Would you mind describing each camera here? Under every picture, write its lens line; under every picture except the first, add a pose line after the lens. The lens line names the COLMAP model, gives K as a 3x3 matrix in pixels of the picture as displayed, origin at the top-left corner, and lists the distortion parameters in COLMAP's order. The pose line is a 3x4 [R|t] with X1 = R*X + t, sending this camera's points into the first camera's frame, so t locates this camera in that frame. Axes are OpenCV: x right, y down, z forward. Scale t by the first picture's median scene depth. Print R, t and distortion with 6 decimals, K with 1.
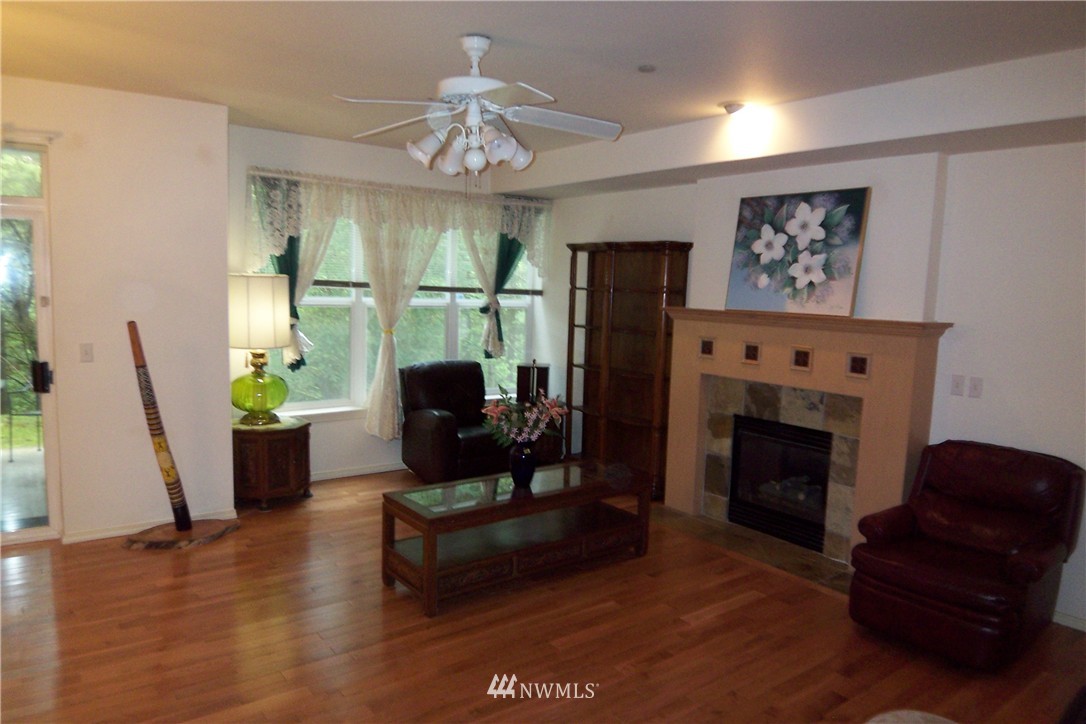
lens RADIAL K [[744.2, 0, 562.2], [0, 744.2, 361.2], [0, 0, 1]] dist [-0.068486, 0.000706]
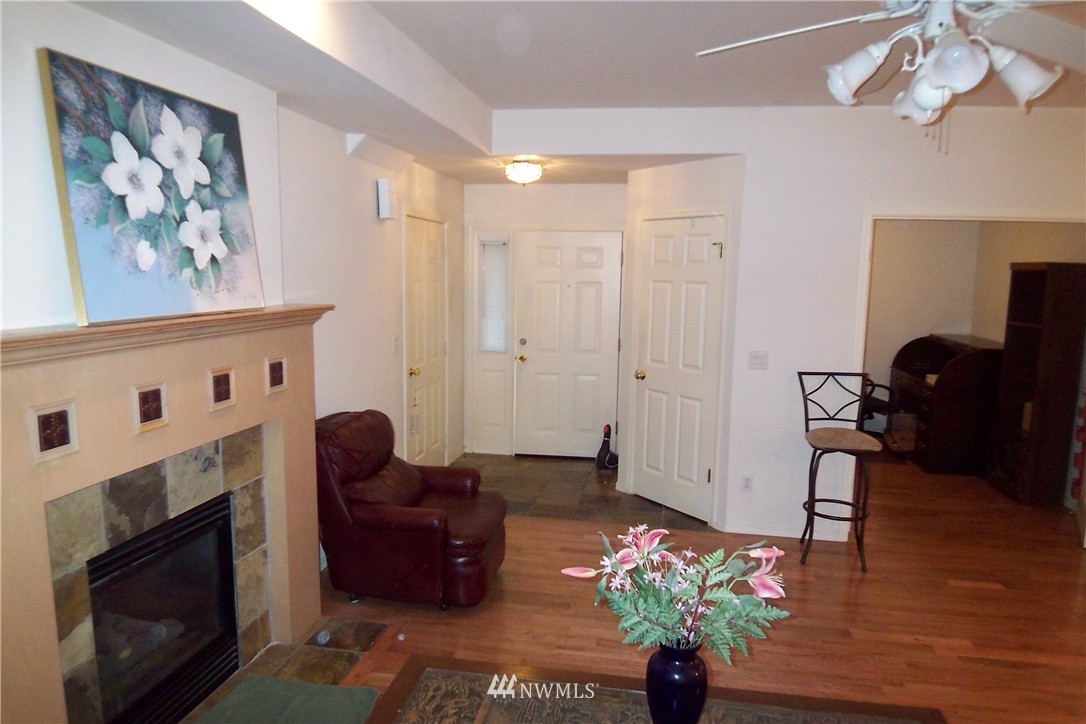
lens RADIAL K [[743.1, 0, 543.0], [0, 743.1, 362.0], [0, 0, 1]] dist [-0.002414, -0.044531]
pose [[-0.662056, -0.136575, 0.736905, -0.043853], [0.036351, 0.976246, 0.213592, -0.022123], [-0.748572, 0.168197, -0.641365, 0.185997]]
